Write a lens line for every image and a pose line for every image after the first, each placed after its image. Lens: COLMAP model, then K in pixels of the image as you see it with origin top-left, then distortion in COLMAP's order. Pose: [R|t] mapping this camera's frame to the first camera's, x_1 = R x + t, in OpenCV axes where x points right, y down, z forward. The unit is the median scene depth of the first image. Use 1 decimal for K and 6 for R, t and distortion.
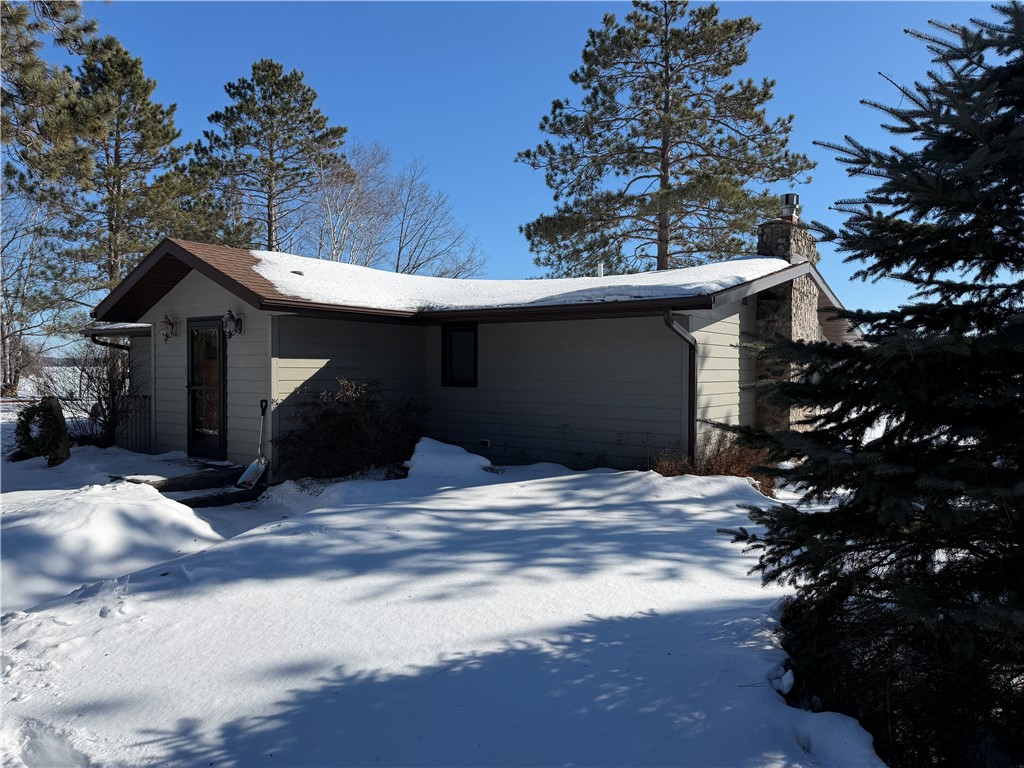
lens RADIAL K [[718.1, 0, 509.6], [0, 718.1, 385.6], [0, 0, 1]] dist [0.177133, -0.346968]
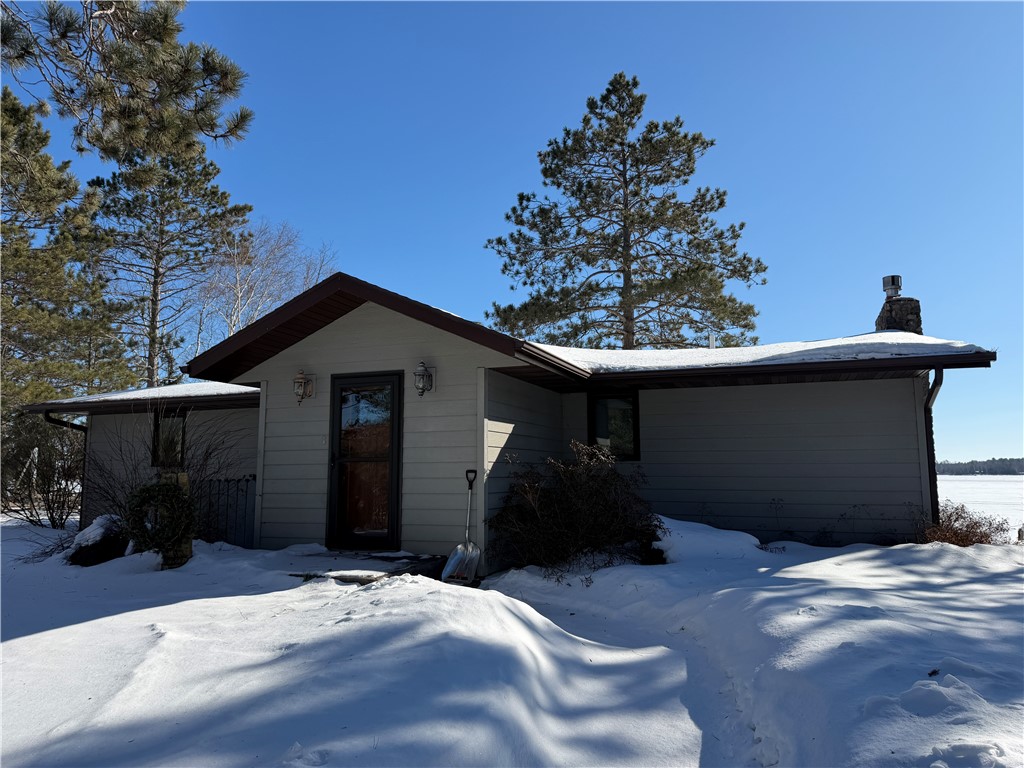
lens RADIAL K [[718.1, 0, 509.6], [0, 718.1, 385.6], [0, 0, 1]] dist [0.177133, -0.346968]
pose [[0.966429, 0.022251, 0.255968, -0.225151], [0.014965, 0.989677, -0.142534, 0.018558], [-0.256497, 0.141580, 0.956119, 0.090579]]
